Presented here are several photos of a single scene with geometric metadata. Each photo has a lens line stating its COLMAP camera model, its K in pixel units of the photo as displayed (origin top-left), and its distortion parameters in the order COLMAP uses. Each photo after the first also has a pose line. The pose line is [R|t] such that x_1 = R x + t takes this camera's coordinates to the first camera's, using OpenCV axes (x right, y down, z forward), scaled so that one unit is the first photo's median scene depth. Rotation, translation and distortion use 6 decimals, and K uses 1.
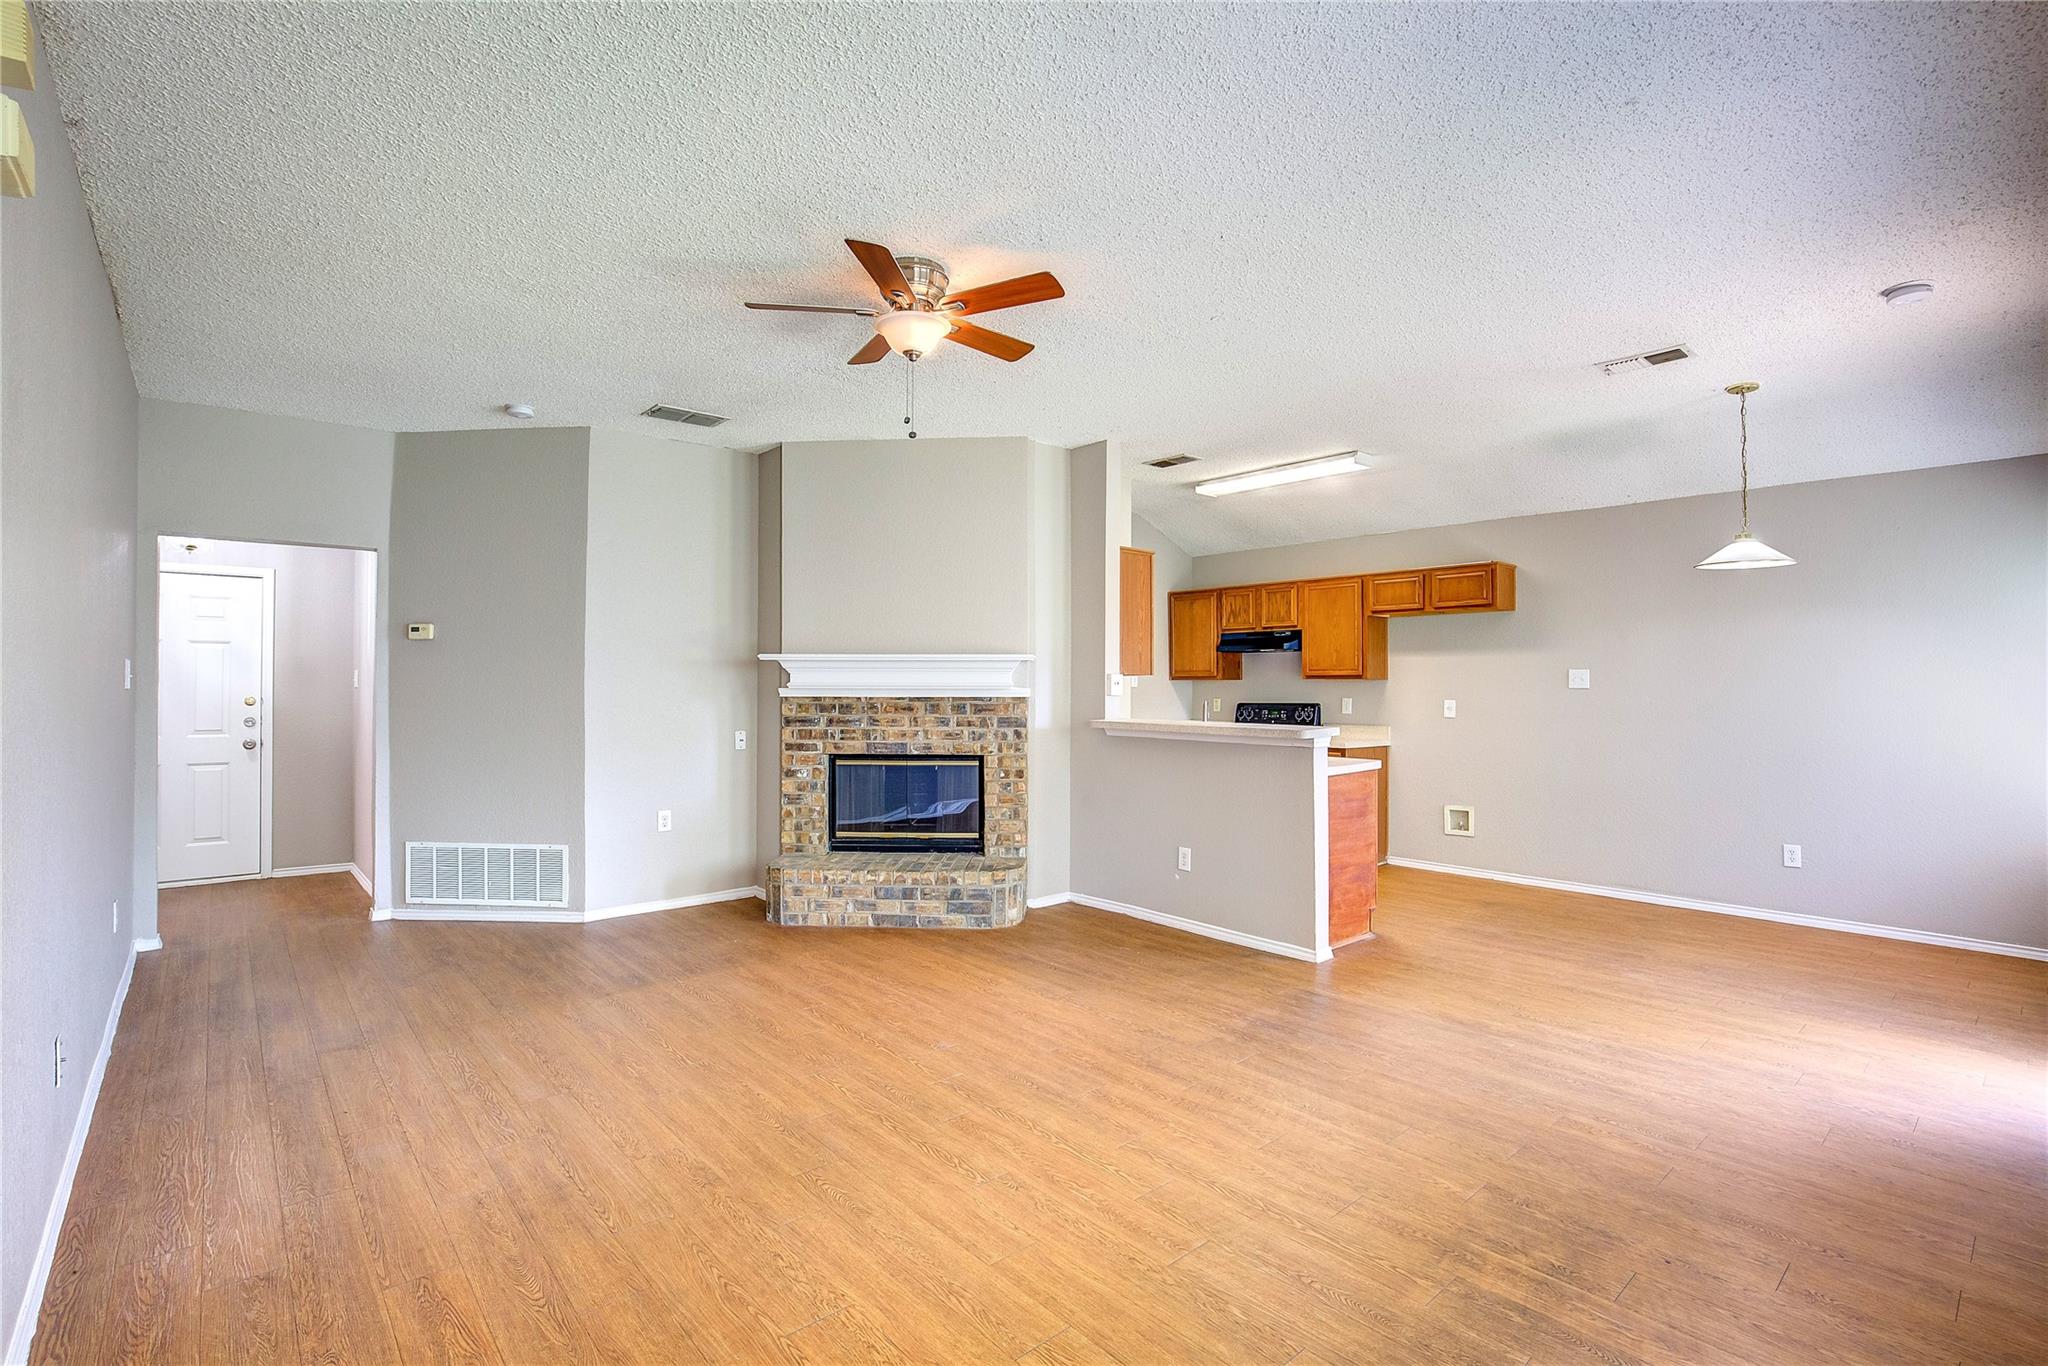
lens RADIAL K [[942.7, 0, 1024.0], [0, 942.7, 683.0], [0, 0, 1]] dist [-0.035680, 0.007028]
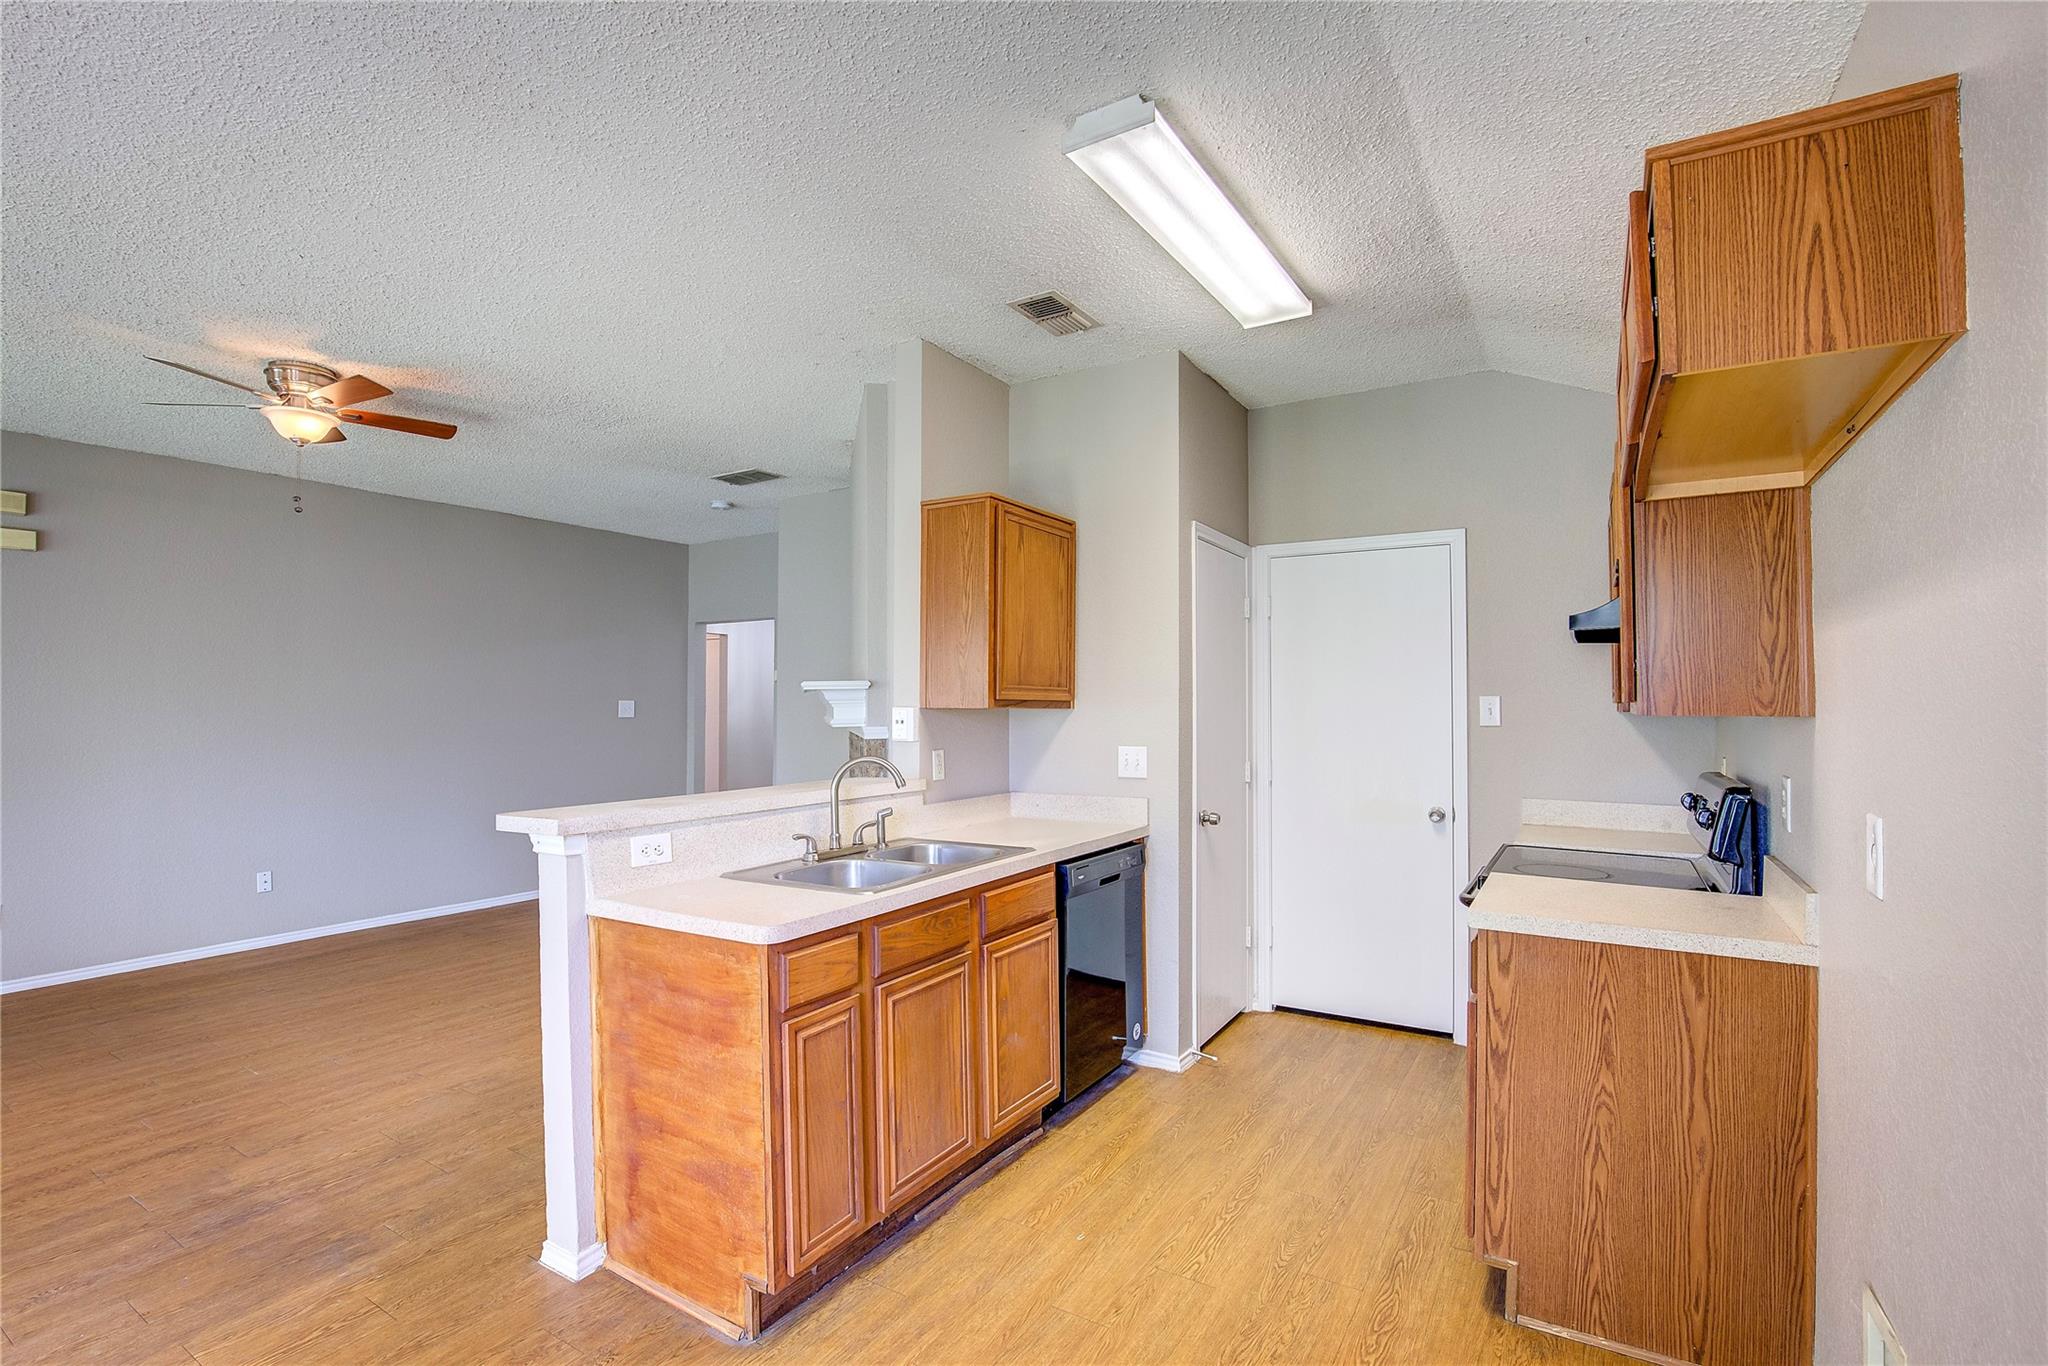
lens RADIAL K [[942.7, 0, 1024.0], [0, 942.7, 683.0], [0, 0, 1]] dist [-0.035680, 0.007028]
pose [[0.289032, -0.024518, -0.957005, 0.726943], [0.007060, 0.999699, -0.023480, -0.010471], [0.957293, 0.000030, 0.289118, 0.899947]]
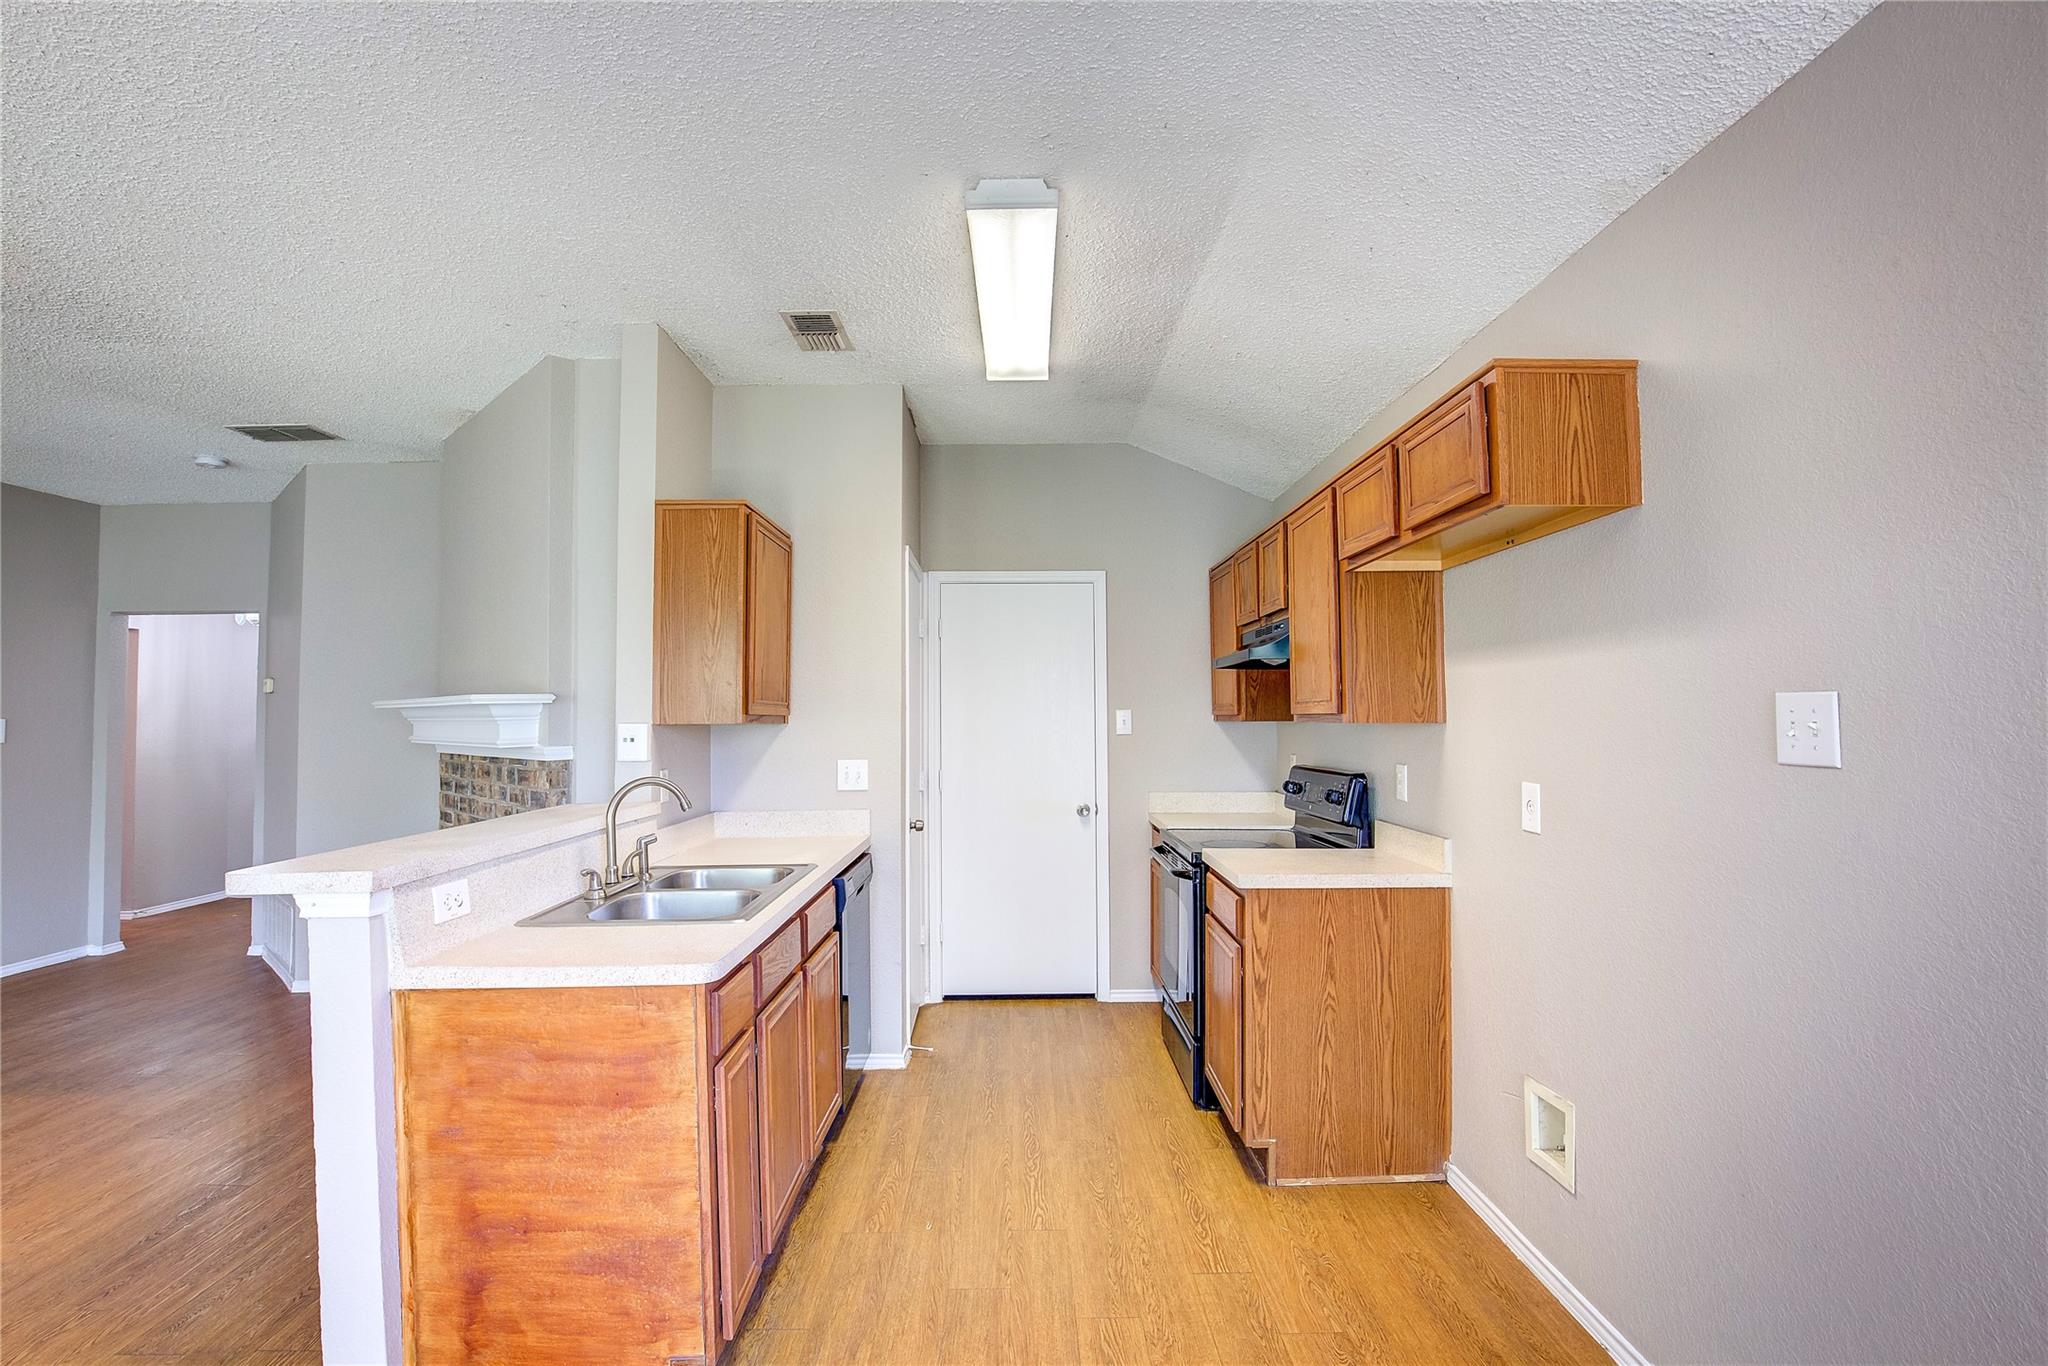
lens RADIAL K [[942.7, 0, 1024.0], [0, 942.7, 683.0], [0, 0, 1]] dist [-0.035680, 0.007028]
pose [[0.754231, -0.031751, -0.655841, 0.655452], [0.014053, 0.999382, -0.032220, -0.012593], [0.656459, 0.015085, 0.754211, 0.734147]]
